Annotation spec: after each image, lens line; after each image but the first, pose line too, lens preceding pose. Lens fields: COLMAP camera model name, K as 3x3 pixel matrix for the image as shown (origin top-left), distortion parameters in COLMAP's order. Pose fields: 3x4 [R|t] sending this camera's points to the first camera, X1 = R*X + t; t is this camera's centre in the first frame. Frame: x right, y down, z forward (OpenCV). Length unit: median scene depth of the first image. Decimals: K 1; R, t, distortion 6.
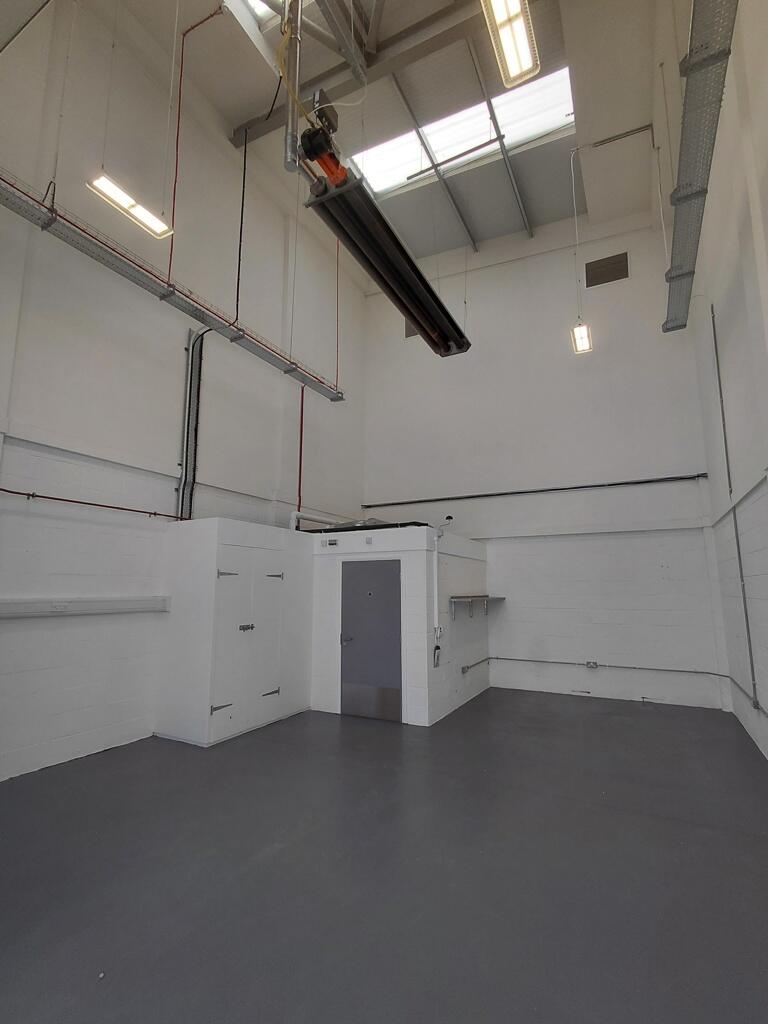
lens RADIAL K [[468.0, 0, 397.7], [0, 468.0, 519.0], [0, 0, 1]] dist [-0.003295, 0.004664]
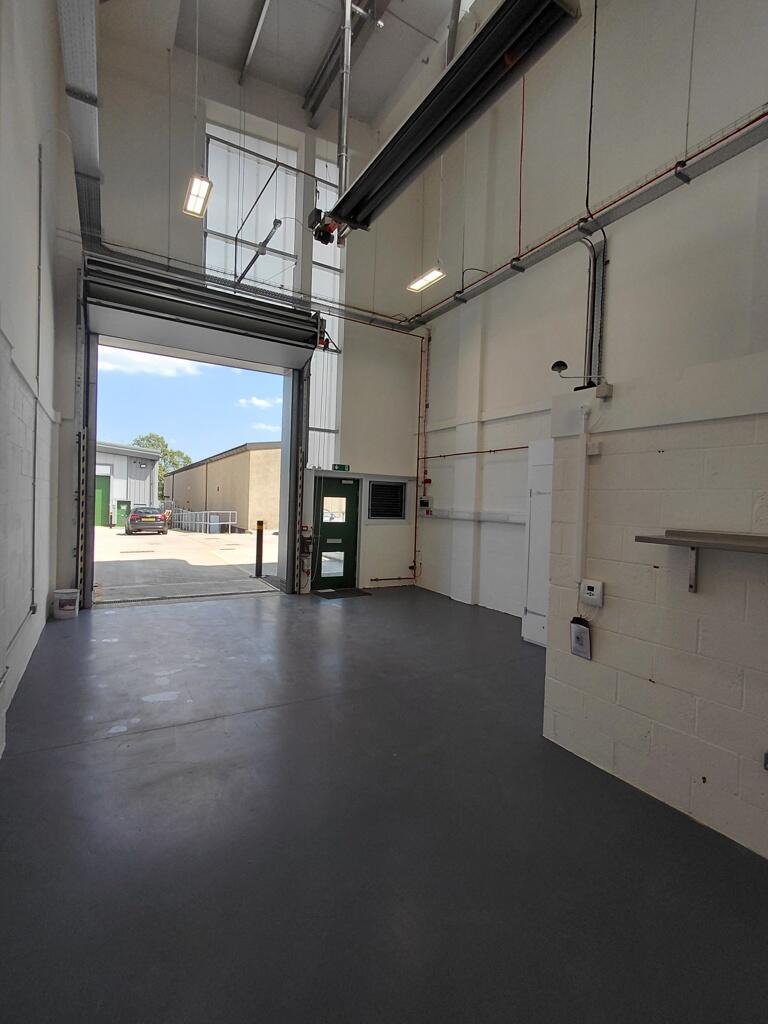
lens RADIAL K [[468.0, 0, 372.8], [0, 468.0, 511.2], [0, 0, 1]] dist [-0.003295, 0.004664]
pose [[-0.533020, -0.000487, -0.846103, 0.544263], [0.090095, 0.994282, -0.057329, 0.137542], [0.841292, -0.106787, -0.529928, 0.922052]]
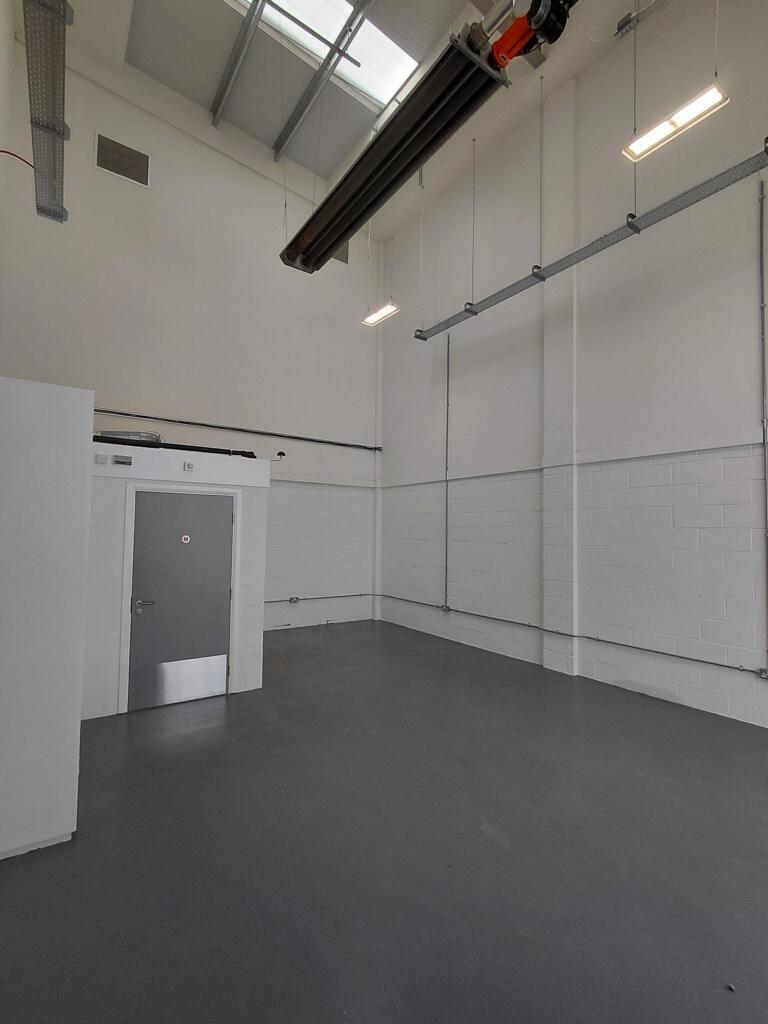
lens RADIAL K [[468.0, 0, 379.3], [0, 468.0, 502.5], [0, 0, 1]] dist [-0.003295, 0.004664]
pose [[0.465961, 0.062903, 0.882566, -0.502184], [-0.151027, 0.988486, 0.009284, 0.044523], [-0.871820, -0.137618, 0.470096, 0.348313]]
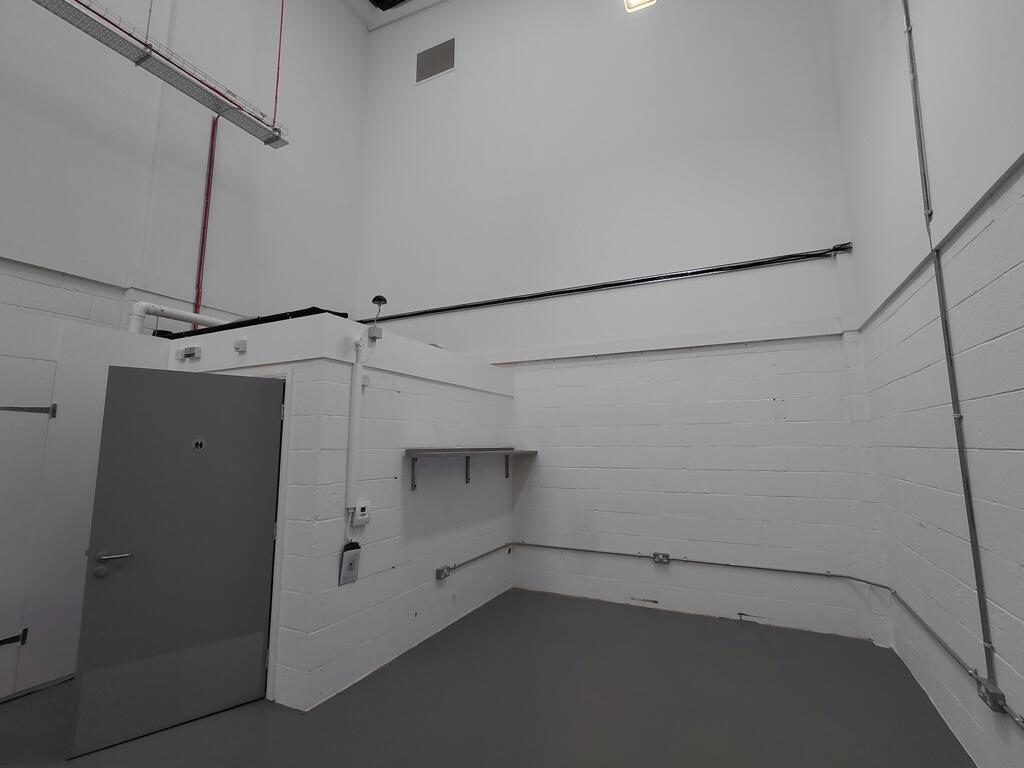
lens RADIAL K [[468.0, 0, 522.8], [0, 468.0, 379.3], [0, 0, 1]] dist [-0.003295, 0.004664]
pose [[0.999736, 0.002518, 0.022817, 0.223899], [-0.002898, 0.999858, 0.016617, 0.065705], [-0.022772, -0.016679, 0.999602, 0.399591]]
